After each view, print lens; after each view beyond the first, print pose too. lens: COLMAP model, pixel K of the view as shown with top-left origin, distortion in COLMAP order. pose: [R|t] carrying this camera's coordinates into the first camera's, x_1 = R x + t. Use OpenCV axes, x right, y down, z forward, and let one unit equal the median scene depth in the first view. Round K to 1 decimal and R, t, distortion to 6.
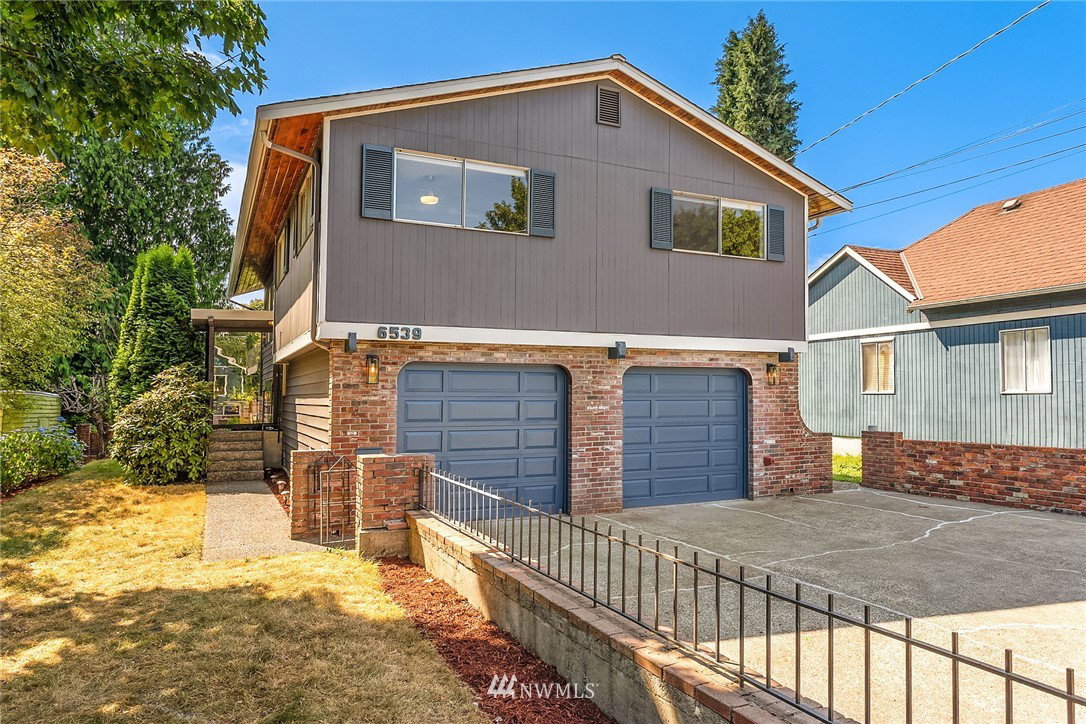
lens RADIAL K [[694.6, 0, 547.8], [0, 694.6, 340.5], [0, 0, 1]] dist [-0.003703, 0.000736]
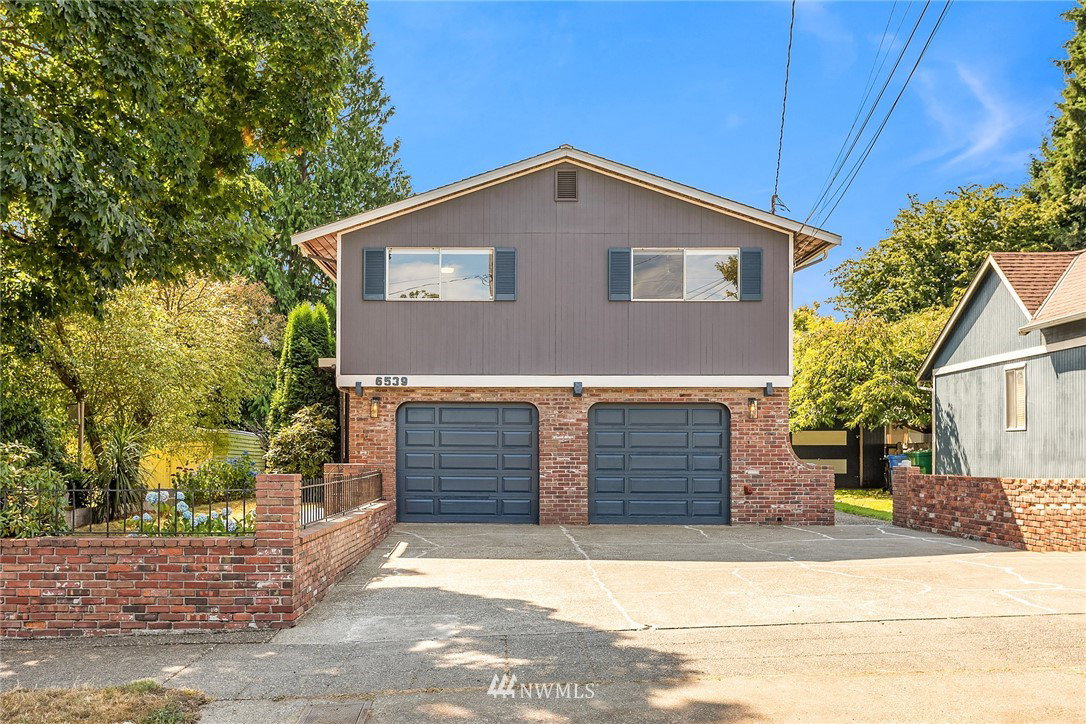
lens RADIAL K [[1130.4, 0, 543.0], [0, 1130.4, 362.0], [0, 0, 1]] dist [0.005088, -0.002667]
pose [[0.903793, -0.027986, -0.427054, 0.867525], [0.028177, 0.999586, -0.005874, -0.022868], [0.427042, -0.006724, 0.904207, -0.774737]]
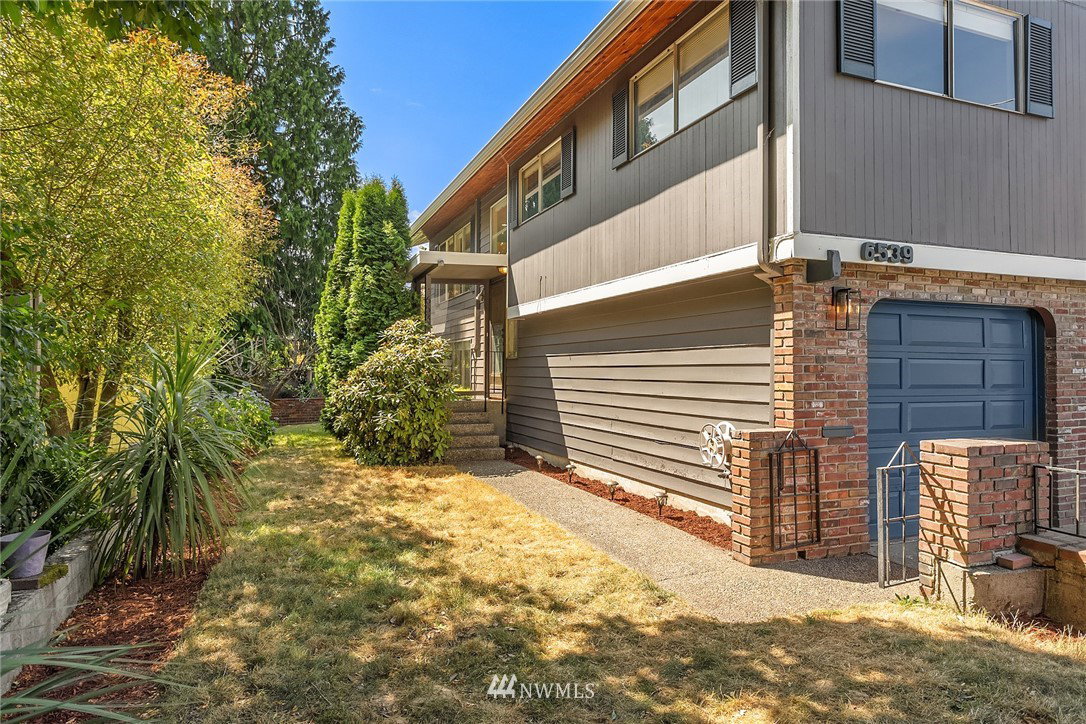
lens RADIAL K [[668.0, 0, 528.0], [0, 668.0, 322.8], [0, 0, 1]] dist [-0.008214, -0.000446]
pose [[0.996544, -0.000025, -0.083063, -0.420100], [0.000924, 0.999941, 0.010782, 0.040614], [0.083058, -0.010822, 0.996486, 0.288870]]
